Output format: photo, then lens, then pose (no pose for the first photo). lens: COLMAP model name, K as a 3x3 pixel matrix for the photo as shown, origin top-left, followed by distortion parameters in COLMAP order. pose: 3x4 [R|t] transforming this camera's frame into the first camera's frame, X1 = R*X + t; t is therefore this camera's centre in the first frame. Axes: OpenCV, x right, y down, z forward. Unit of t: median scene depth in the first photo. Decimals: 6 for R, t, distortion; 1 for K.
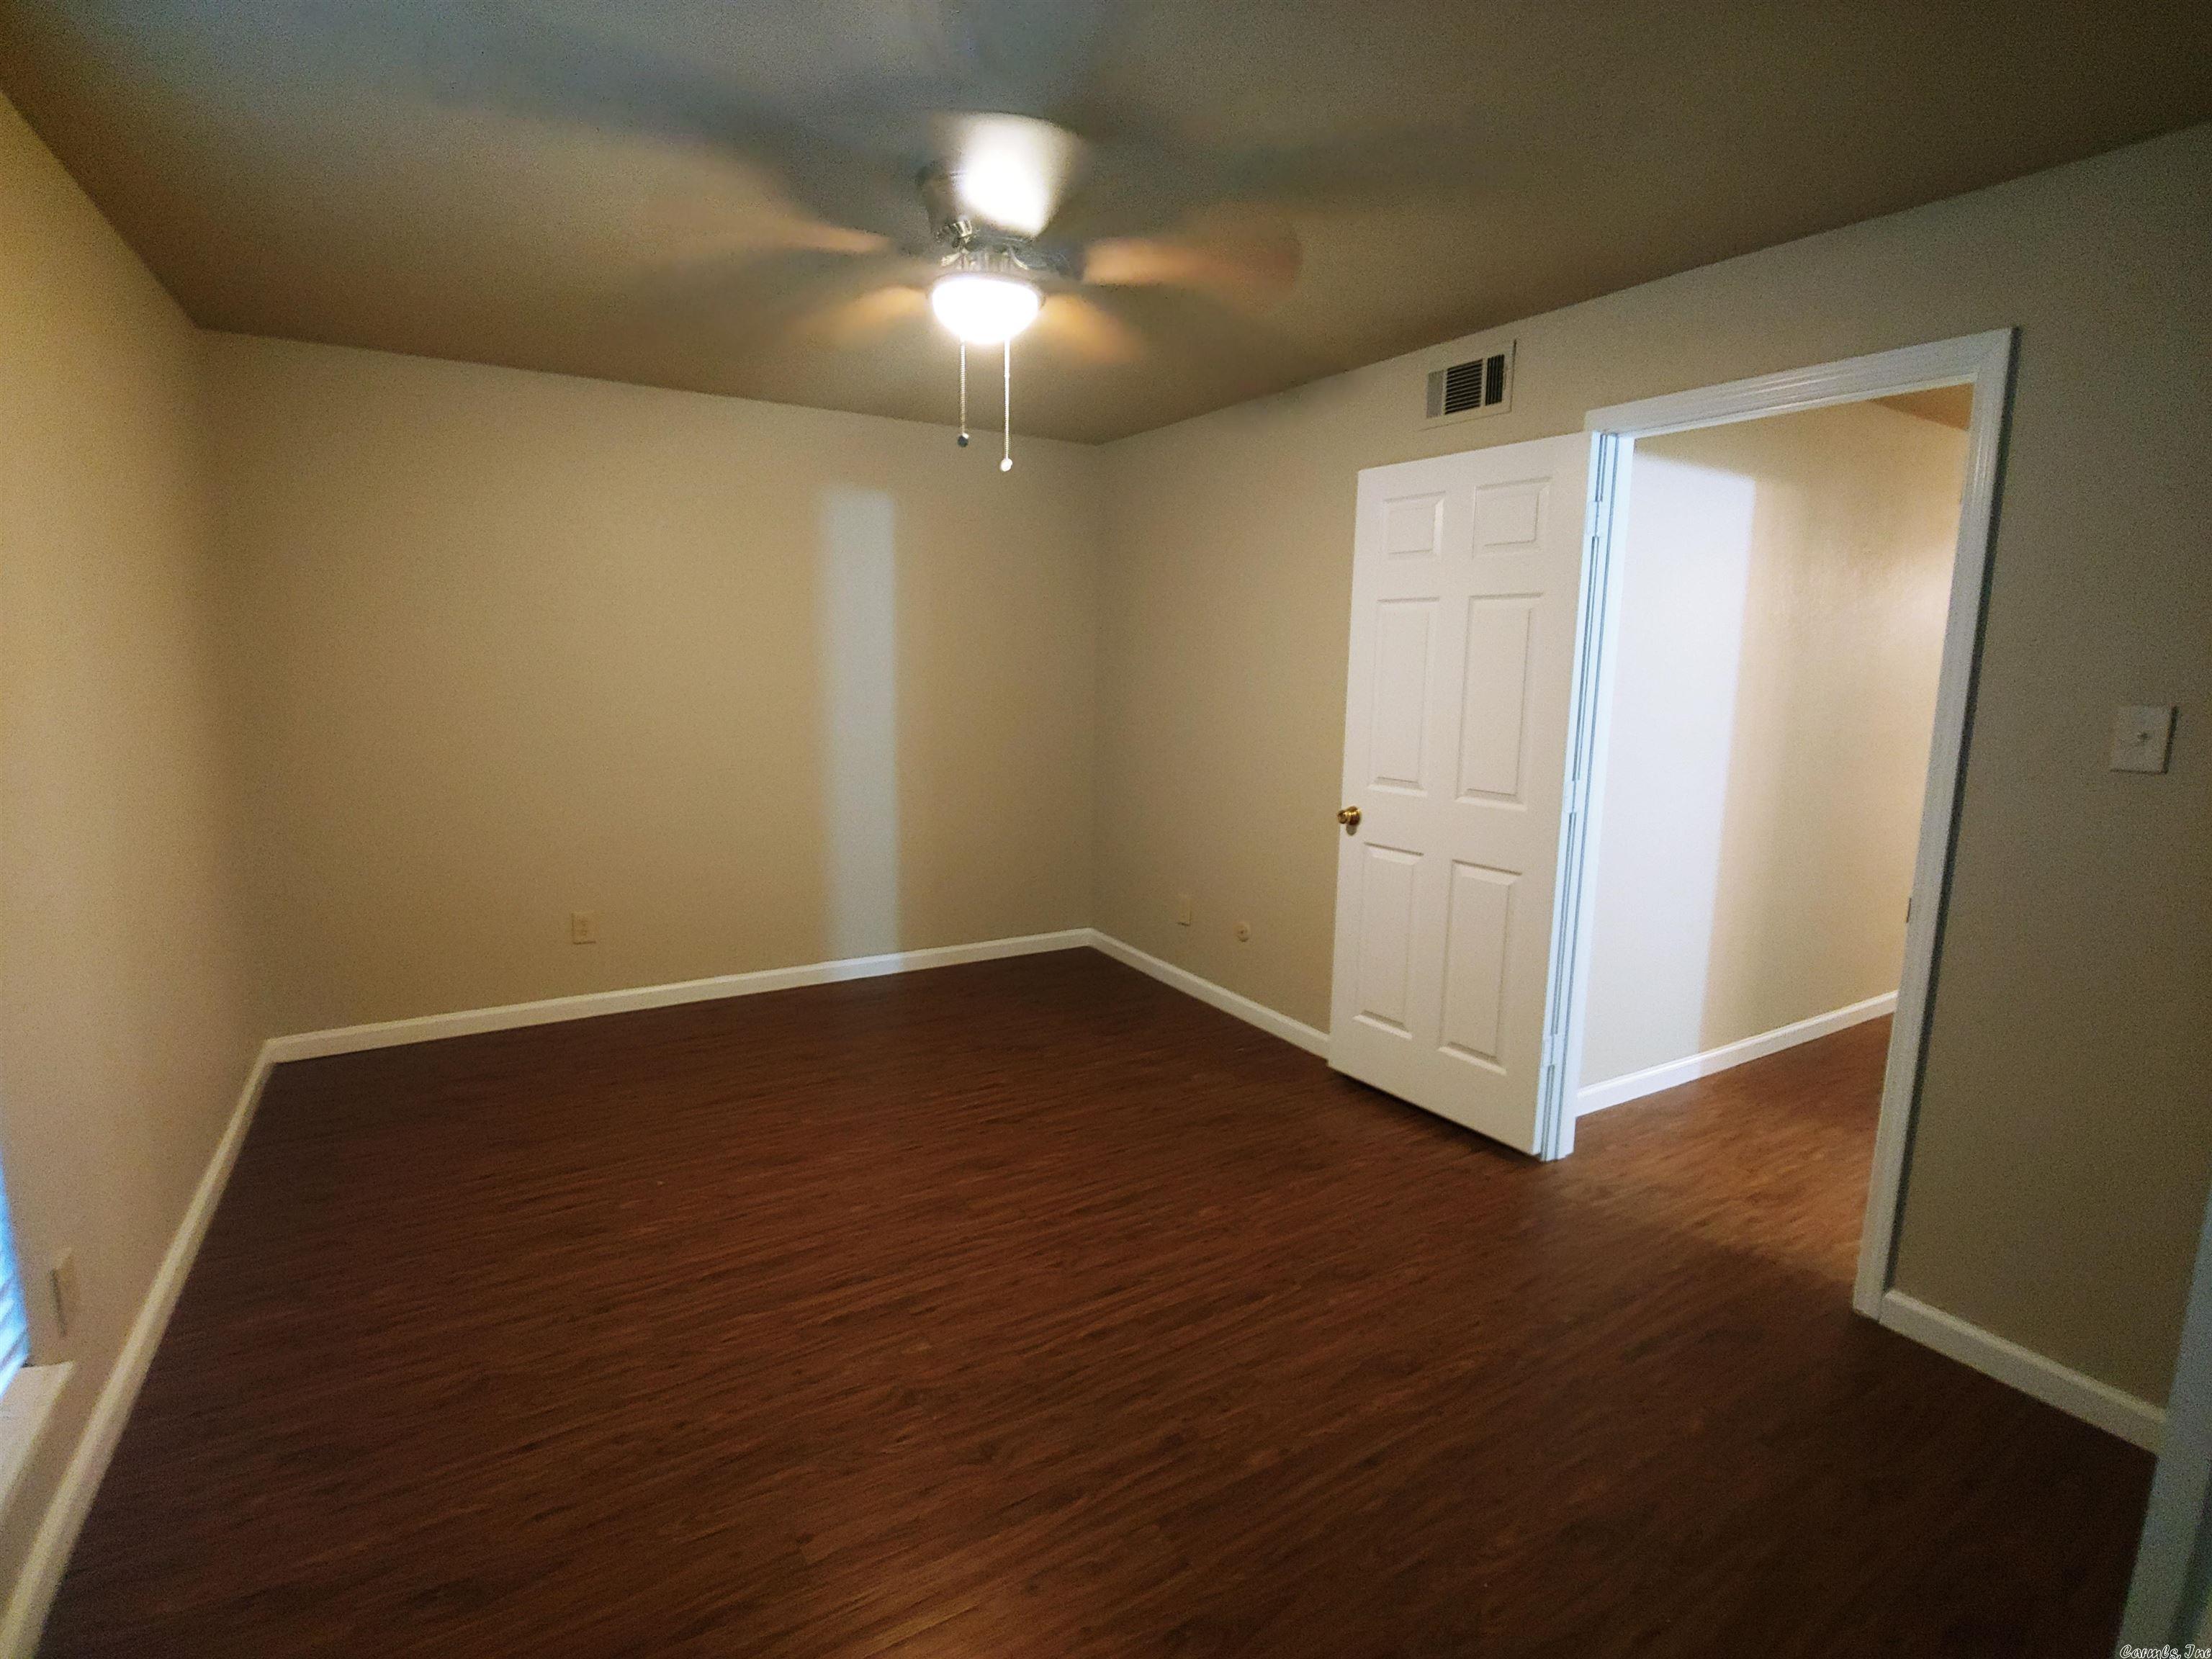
lens RADIAL K [[1056.4, 0, 1093.1], [0, 1056.4, 823.6], [0, 0, 1]] dist [-0.016911, -0.001021]
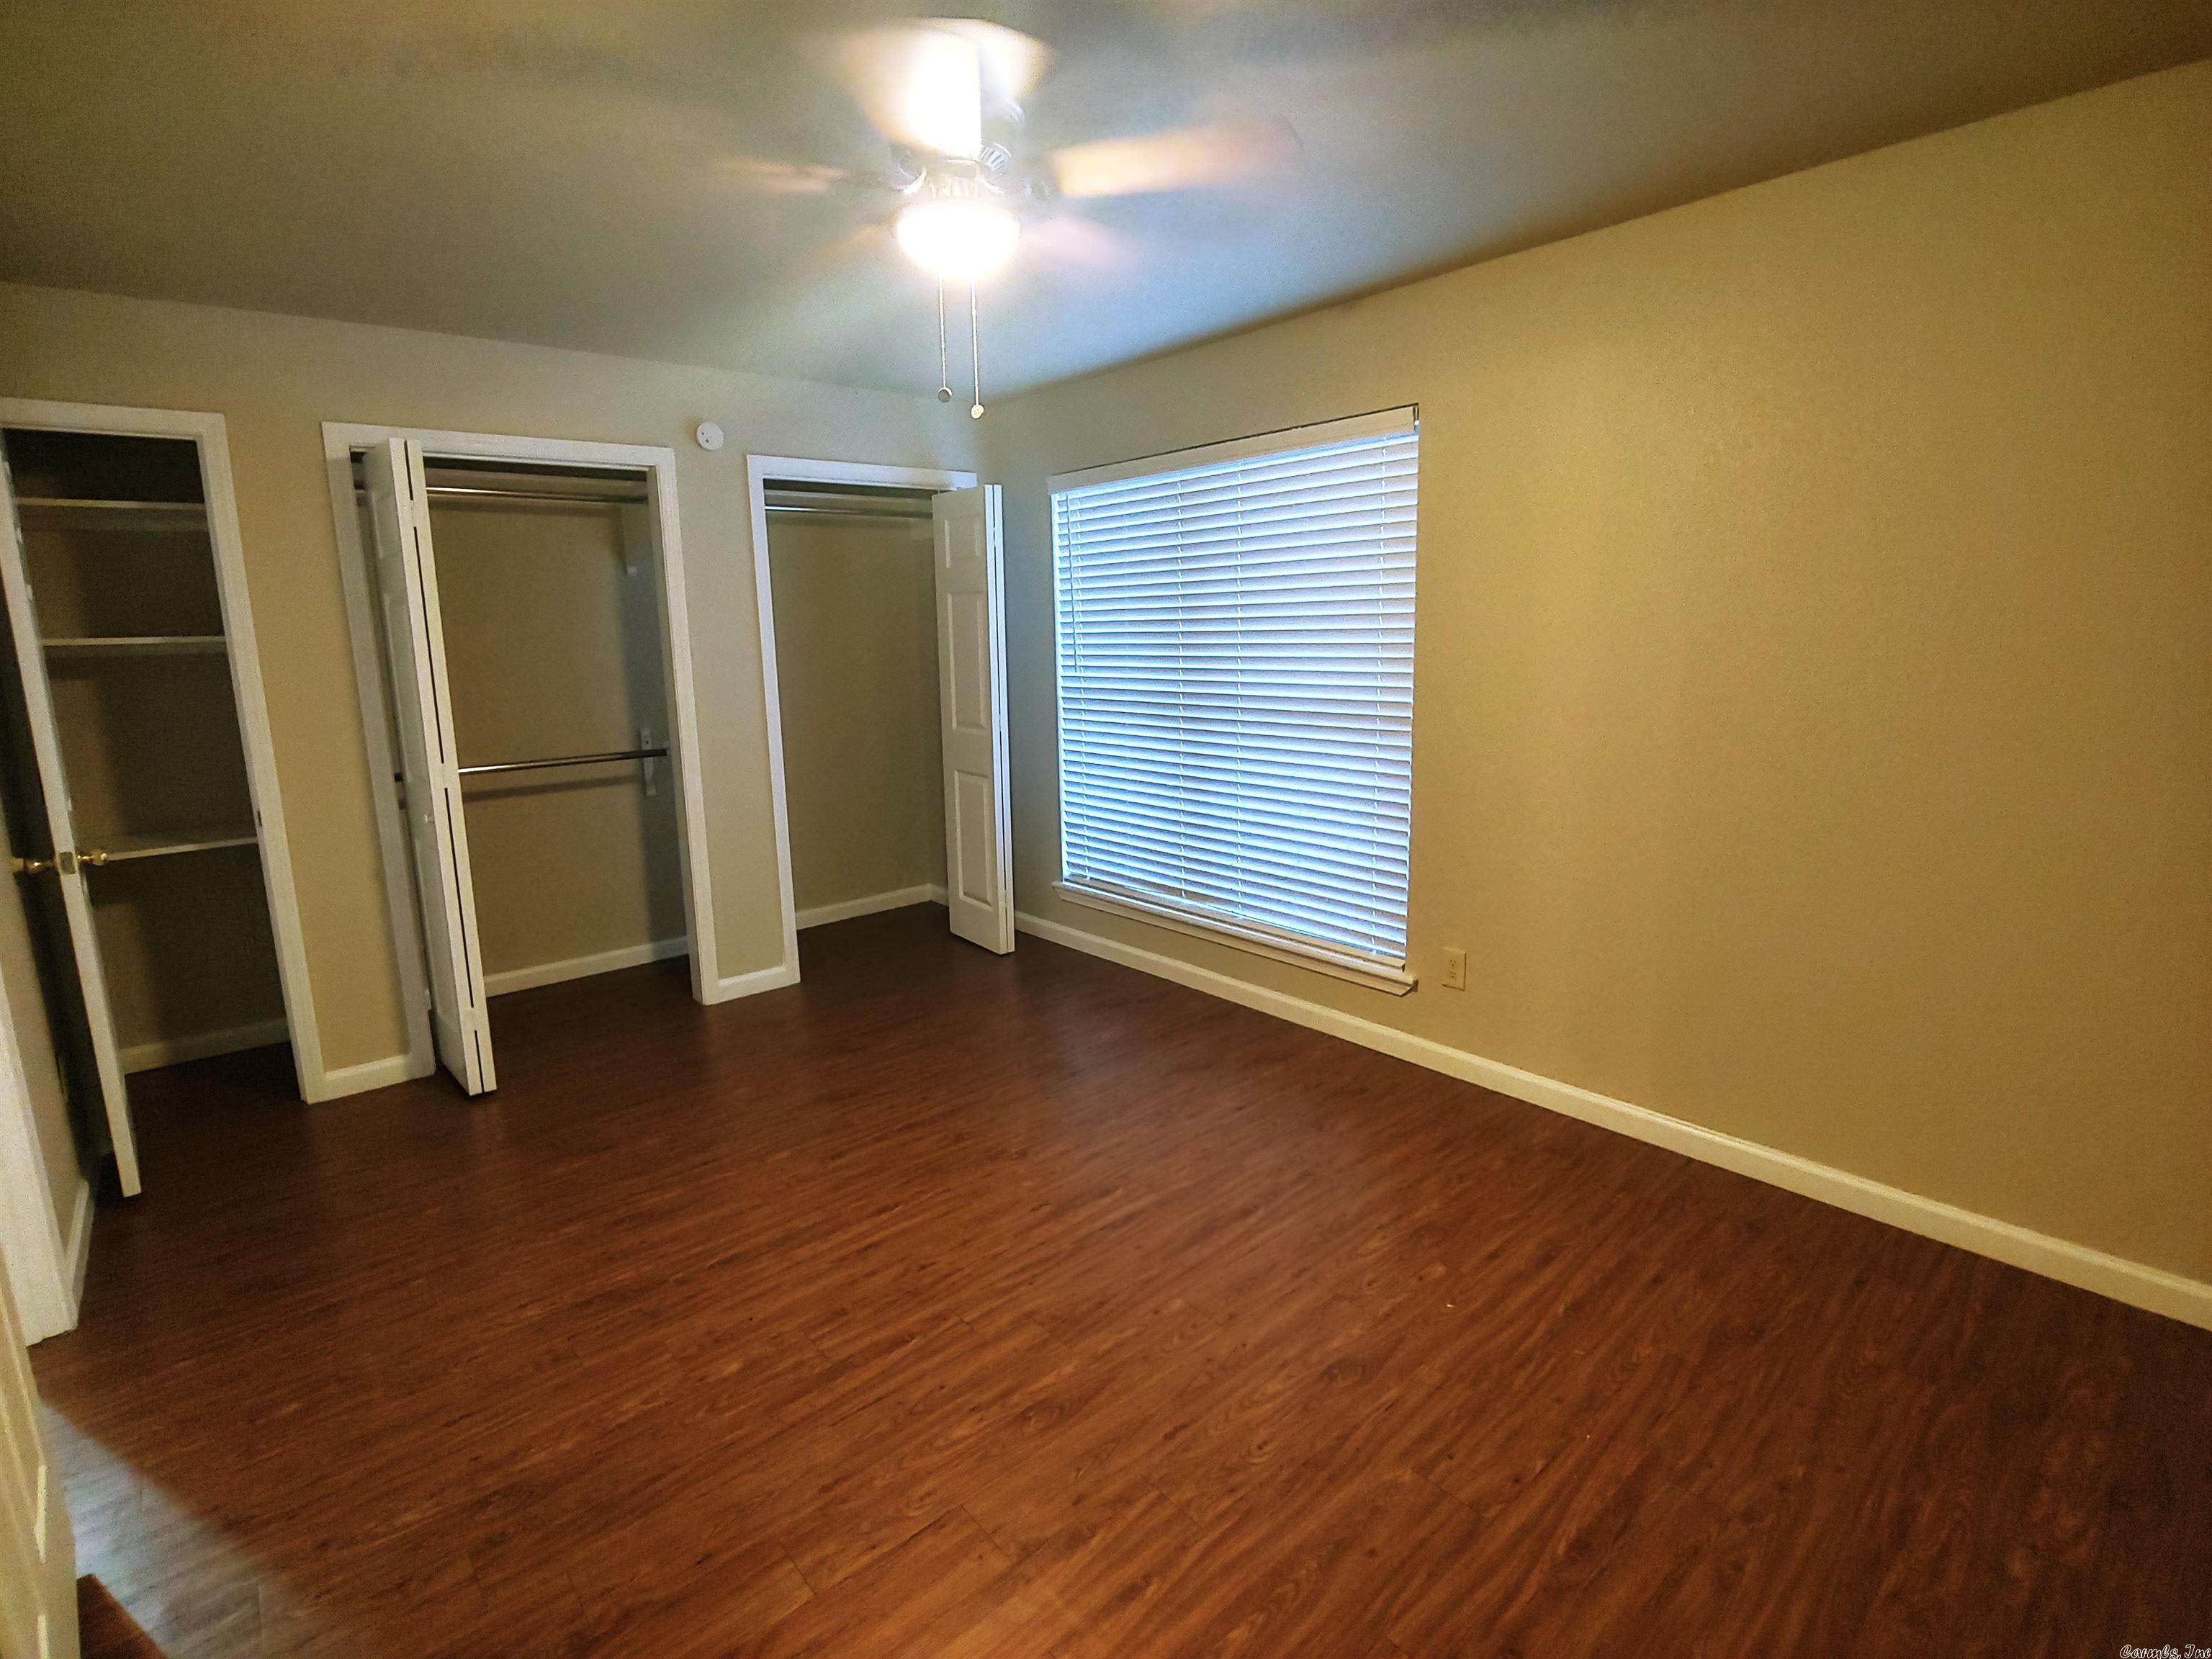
lens RADIAL K [[1056.4, 0, 1113.1], [0, 1056.4, 828.5], [0, 0, 1]] dist [-0.016911, -0.001021]
pose [[-0.983306, 0.039947, -0.177522, -0.048698], [-0.021759, 0.942789, 0.332679, -0.279020], [0.180655, 0.330988, -0.926181, 1.778344]]
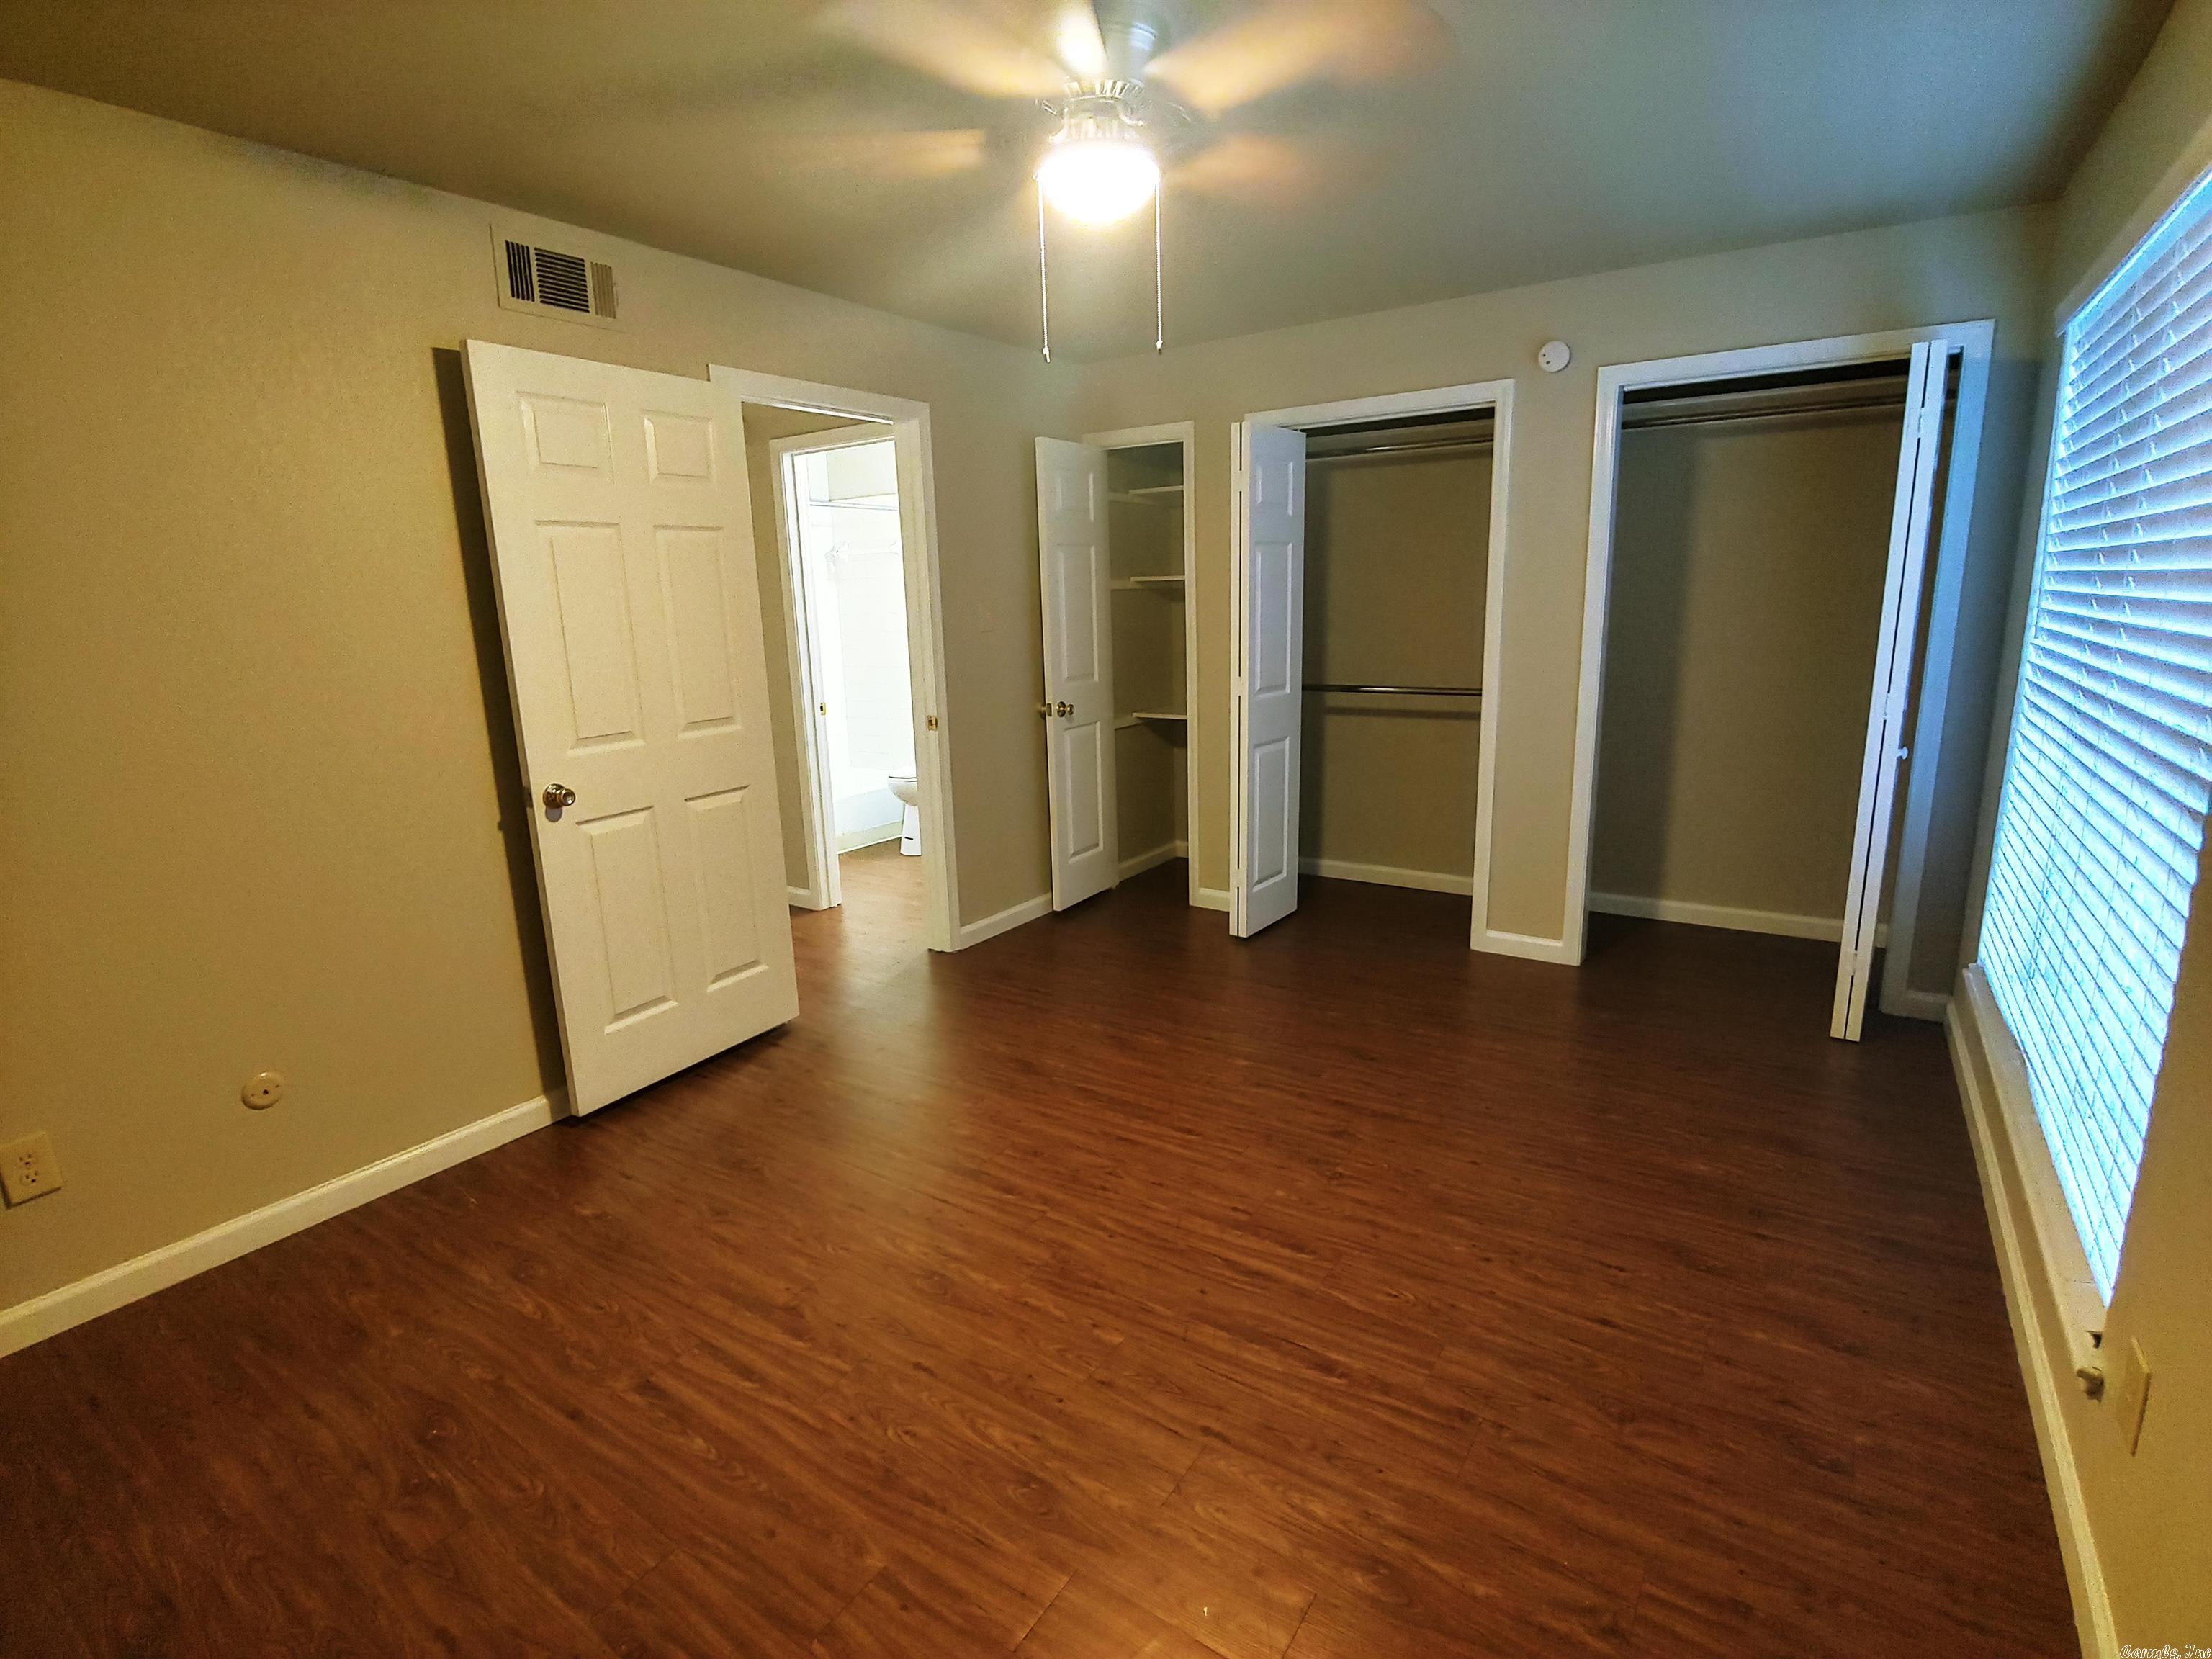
lens RADIAL K [[1056.4, 0, 1114.6], [0, 1056.4, 829.1], [0, 0, 1]] dist [-0.016911, -0.001021]
pose [[-0.429577, -0.202550, 0.880021, -0.877836], [0.159553, 0.942163, 0.294739, -0.207725], [-0.888823, 0.267023, -0.372414, 1.289030]]
